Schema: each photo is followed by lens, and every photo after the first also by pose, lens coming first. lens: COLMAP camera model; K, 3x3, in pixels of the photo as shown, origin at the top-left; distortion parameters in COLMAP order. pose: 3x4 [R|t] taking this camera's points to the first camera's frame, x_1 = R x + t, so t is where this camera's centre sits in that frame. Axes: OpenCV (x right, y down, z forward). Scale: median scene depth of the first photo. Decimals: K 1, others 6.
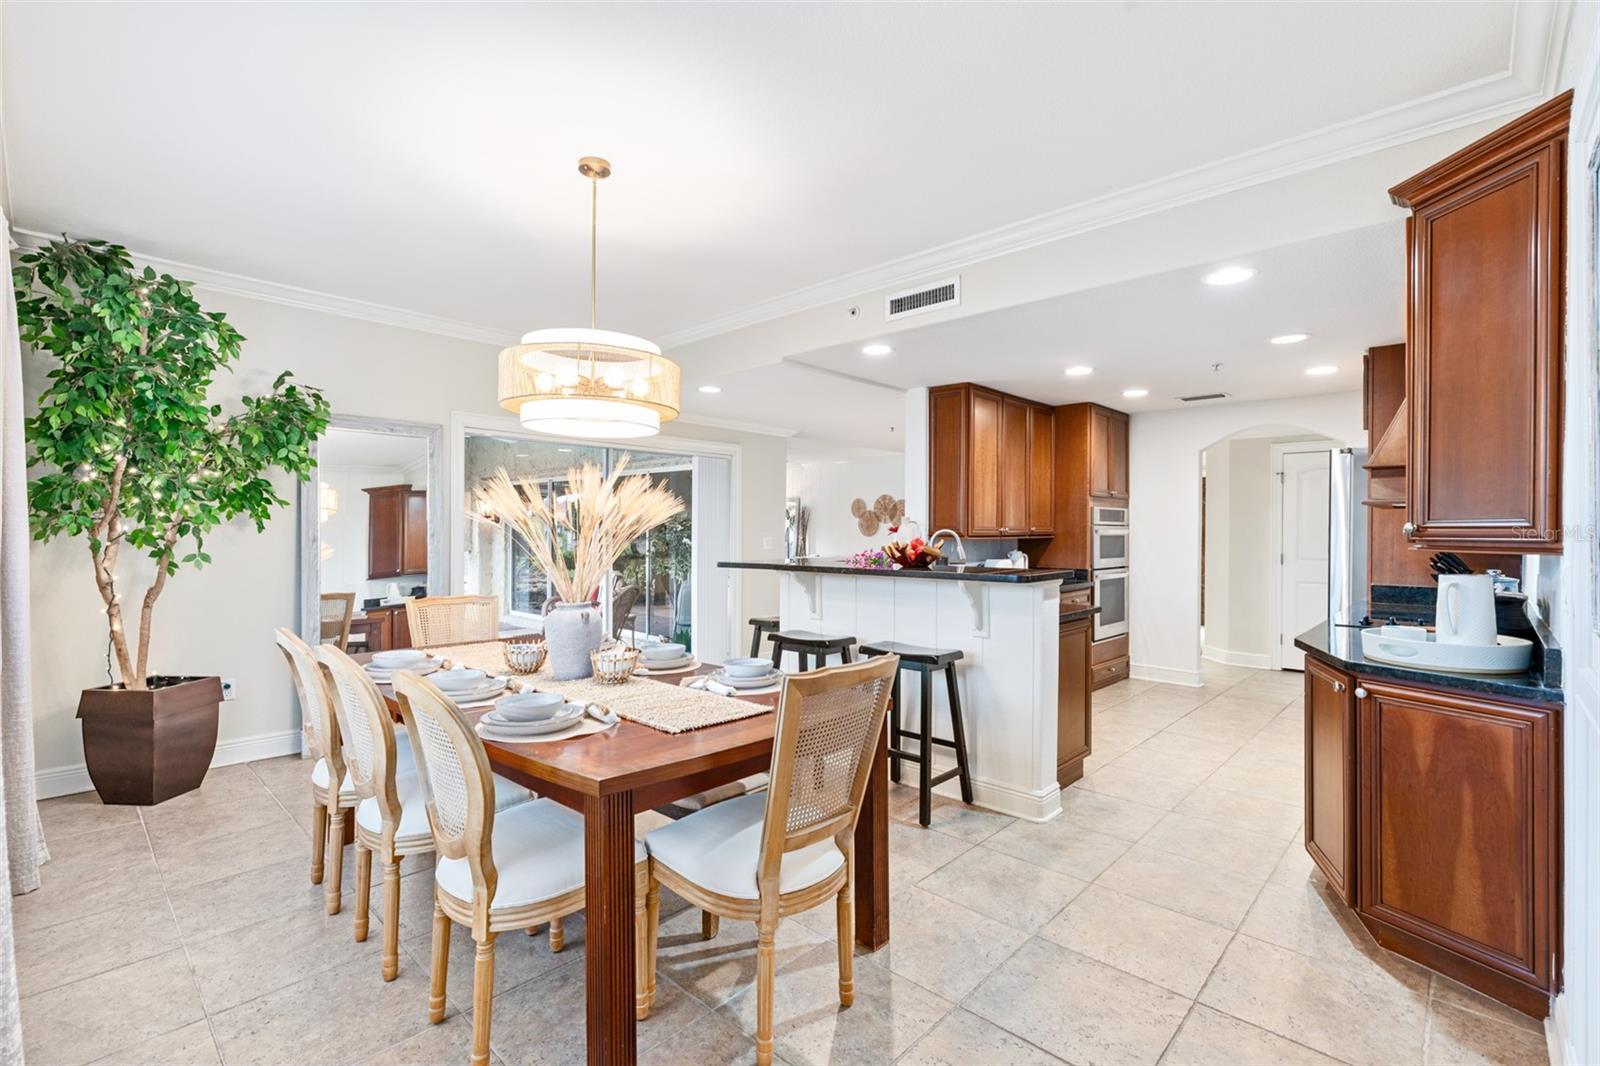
lens RADIAL K [[723.6, 0, 801.2], [0, 723.6, 530.9], [0, 0, 1]] dist [-0.003200, 0.000373]
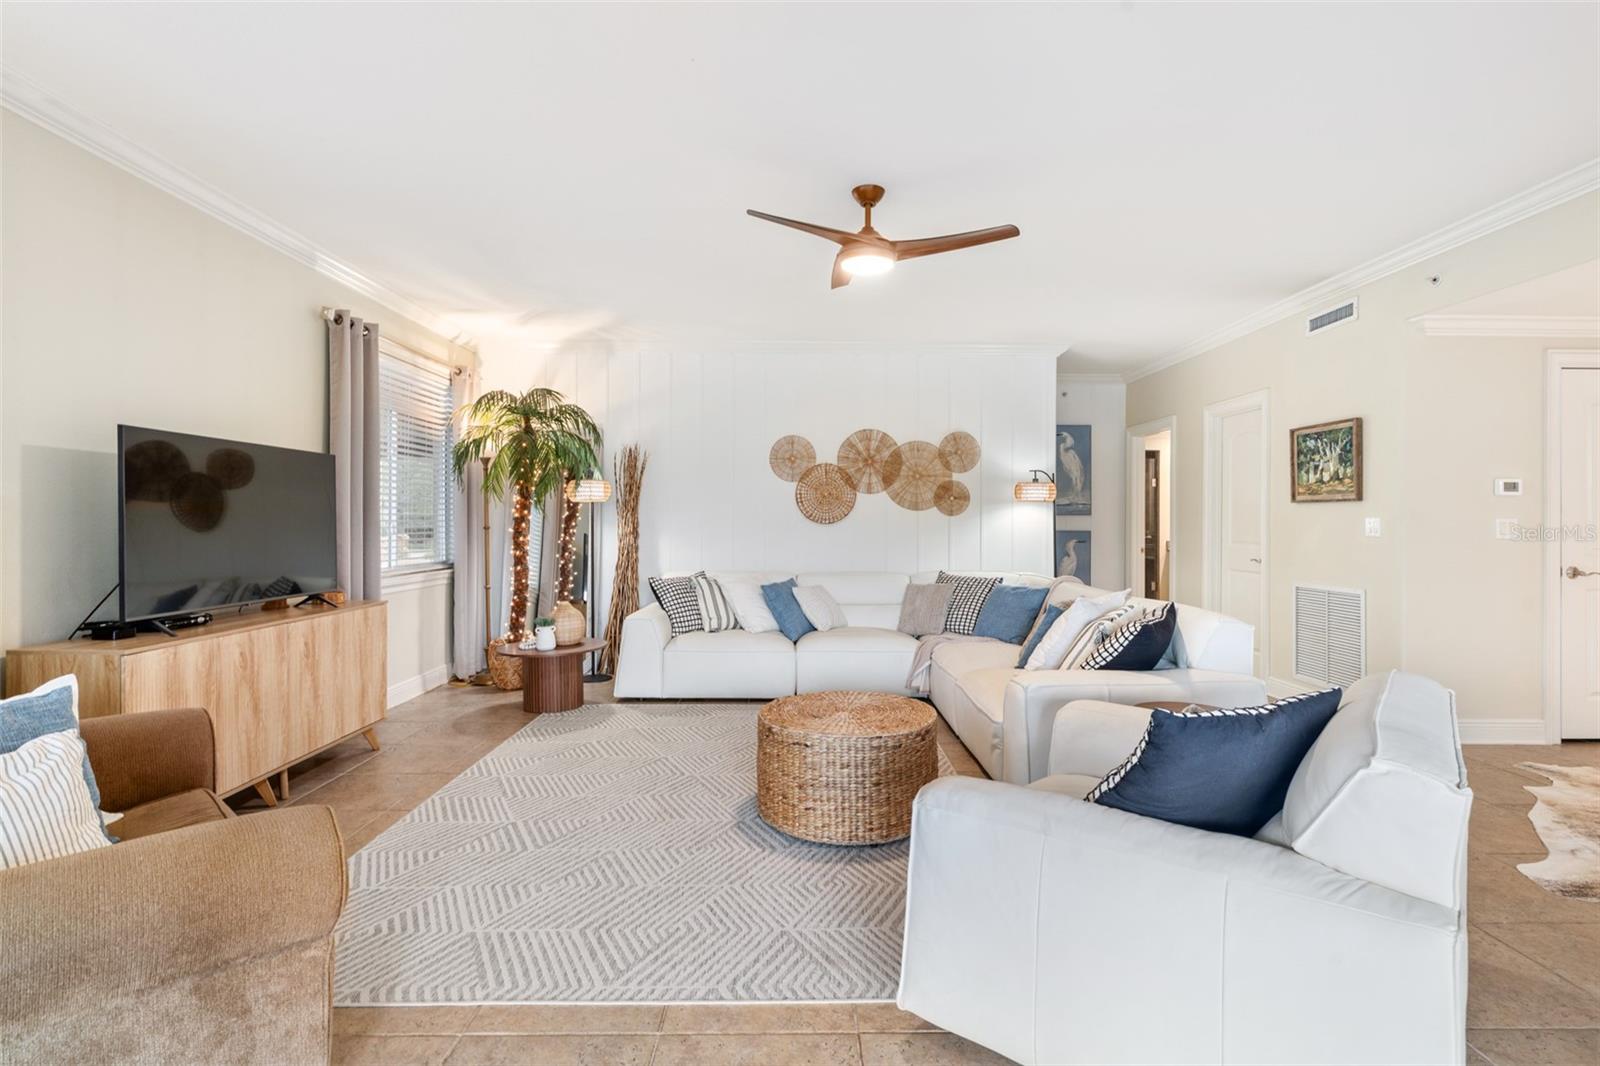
lens RADIAL K [[757.2, 0, 800.0], [0, 757.2, 520.2], [0, 0, 1]] dist [-0.006318, 0.000741]
pose [[0.727015, -0.003515, 0.686613, -0.696057], [0.003501, 0.999993, 0.001412, 0.014333], [-0.686613, 0.001377, 0.727022, 2.072633]]
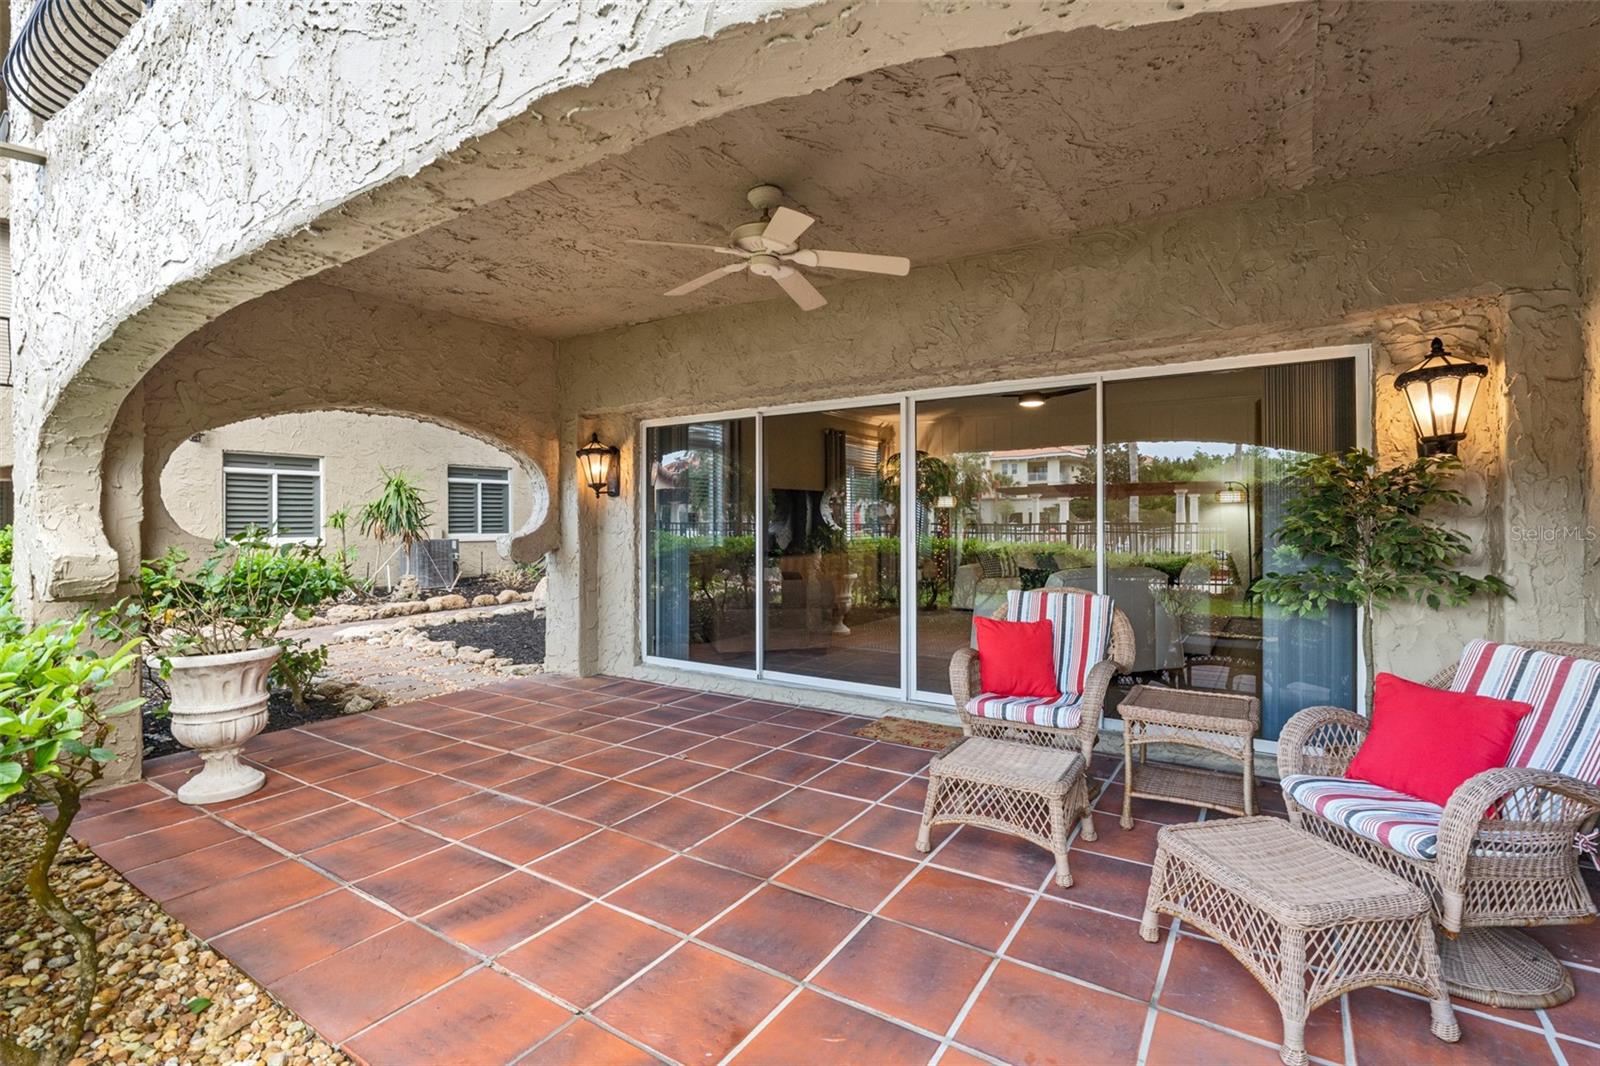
lens RADIAL K [[738.9, 0, 803.3], [0, 738.9, 517.0], [0, 0, 1]] dist [-0.003395, -0.000087]
pose [[0.984320, -0.009382, 0.176140, -0.927805], [0.010255, 0.999939, -0.004048, 0.018652], [-0.176091, 0.005791, 0.984357, 1.035175]]
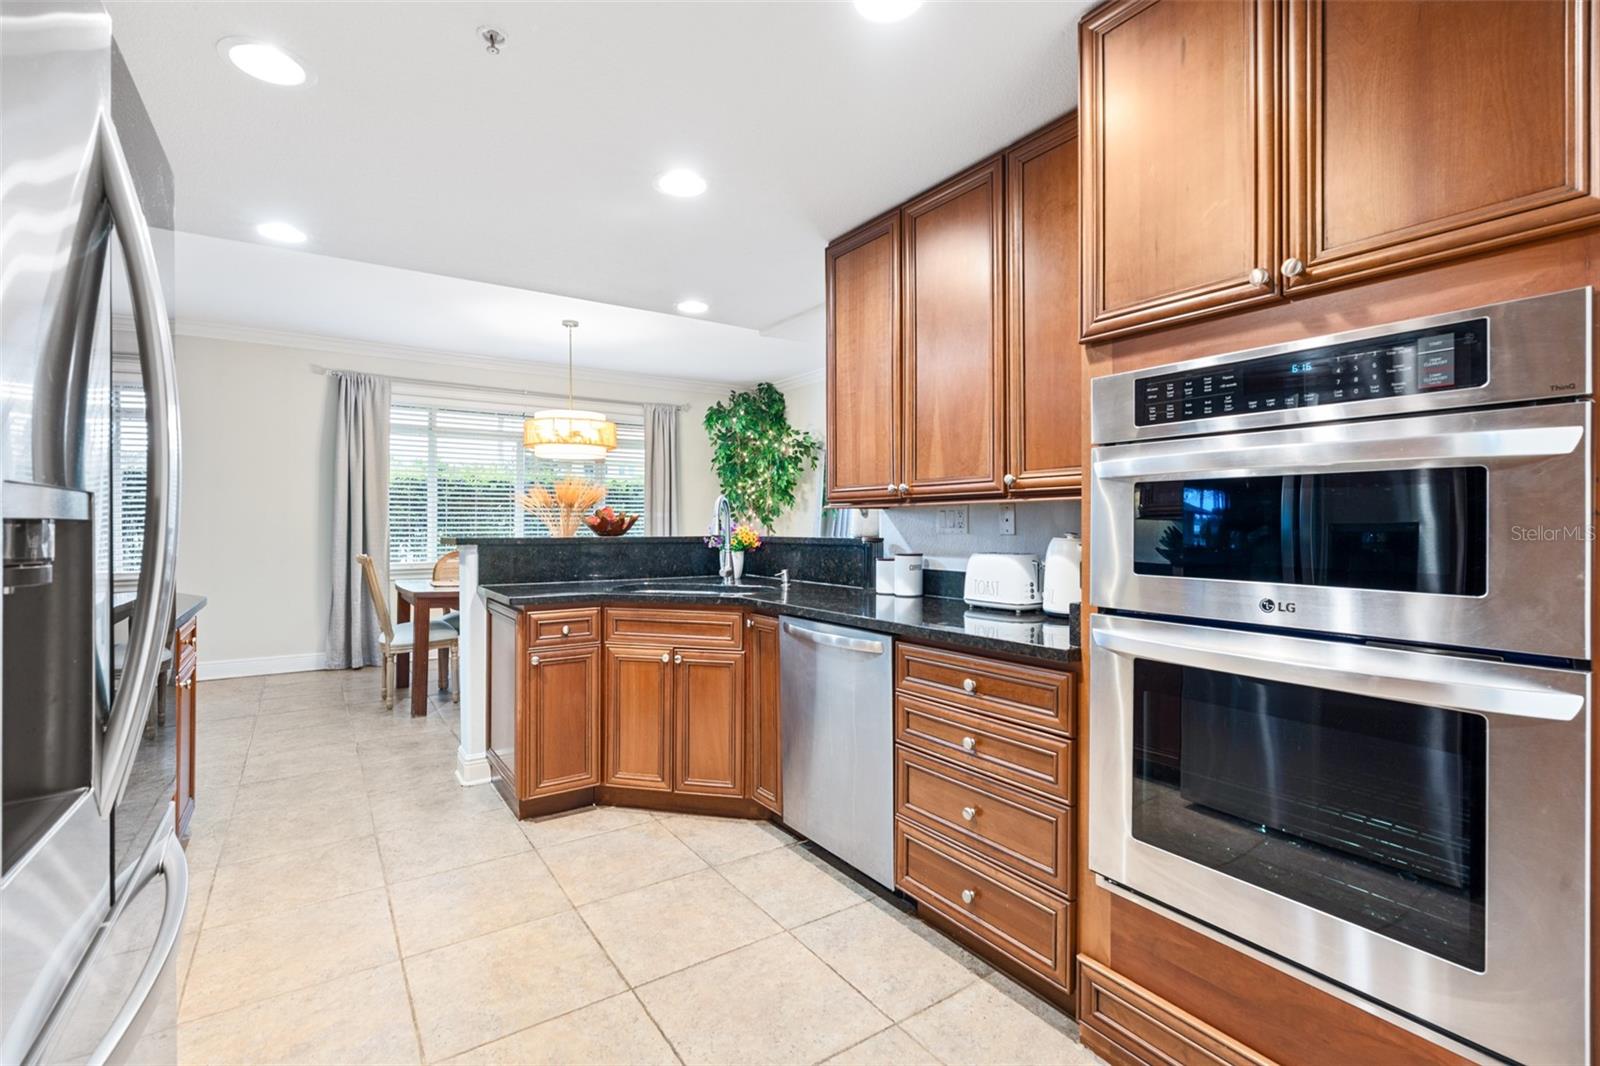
lens RADIAL K [[720.3, 0, 798.6], [0, 720.3, 521.4], [0, 0, 1]] dist [-0.004042, 0.000518]
pose [[-0.218304, -0.008224, -0.975846, 0.903825], [-0.001605, 0.999966, -0.008068, 0.029585], [0.975879, -0.000195, -0.218310, 1.235253]]
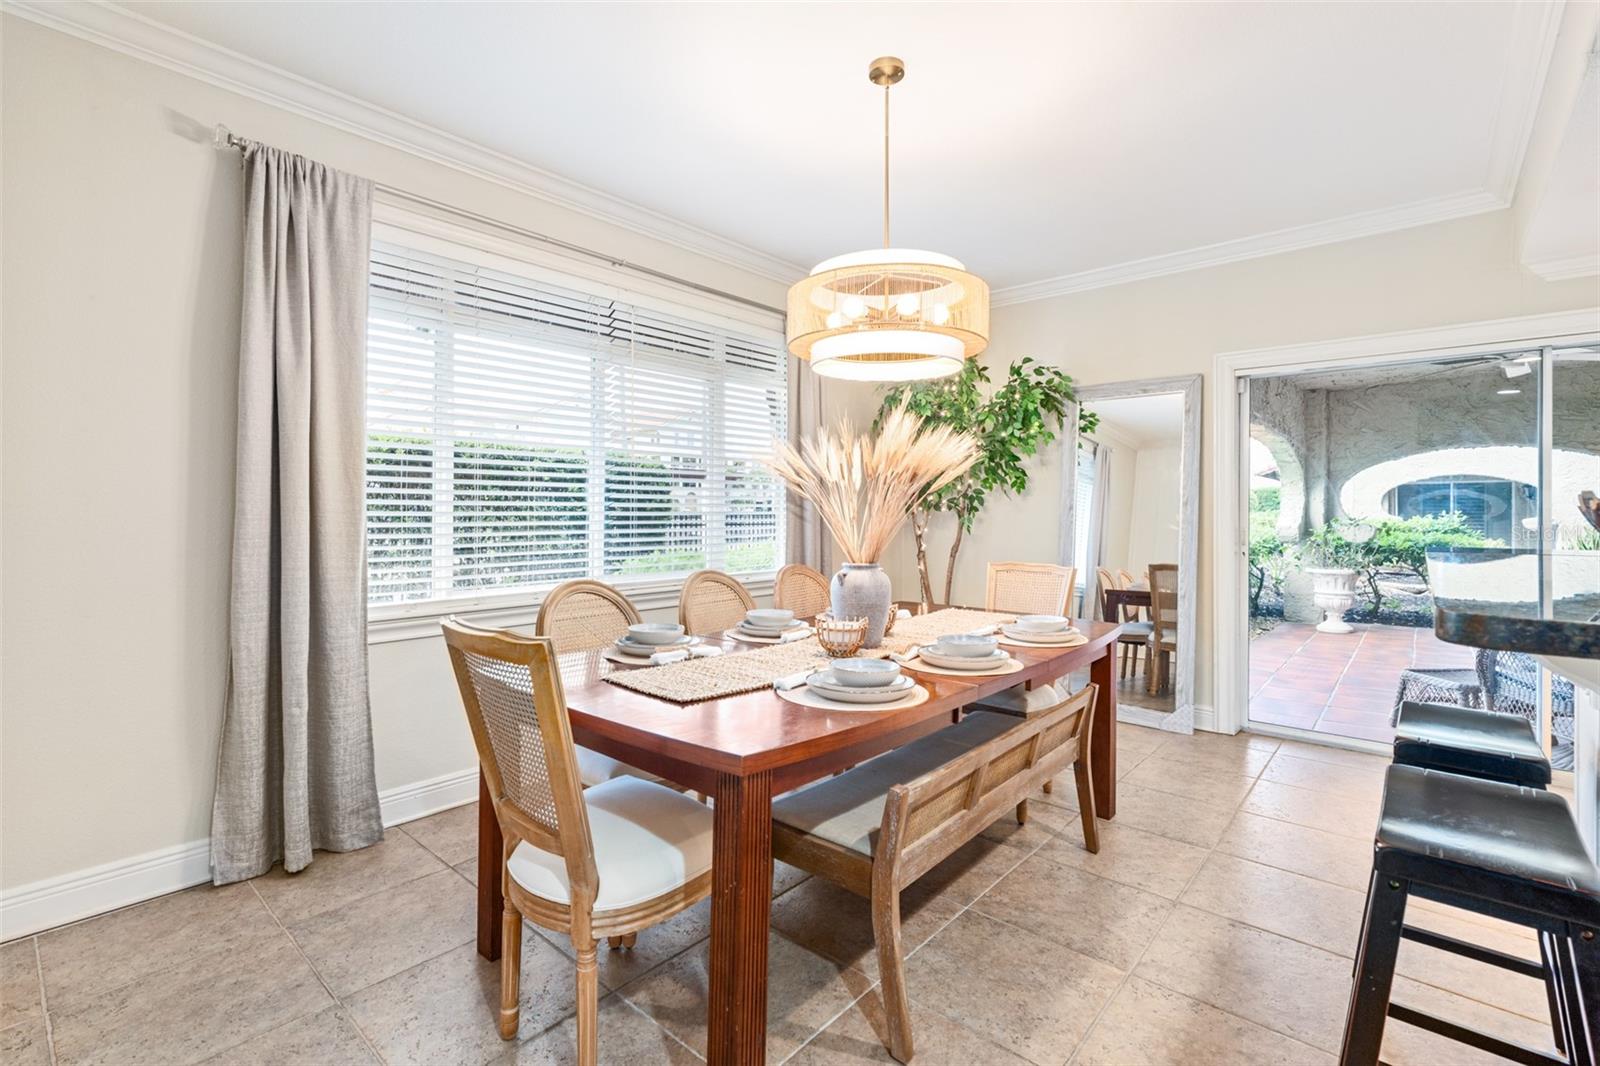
lens RADIAL K [[729.0, 0, 801.7], [0, 729.0, 506.8], [0, 0, 1]] dist [0.000676, 0.000201]
pose [[0.040767, -0.009221, -0.999126, 0.366095], [-0.005220, 0.999942, -0.009442, 0.020547], [0.999155, 0.005600, 0.040717, 0.524658]]
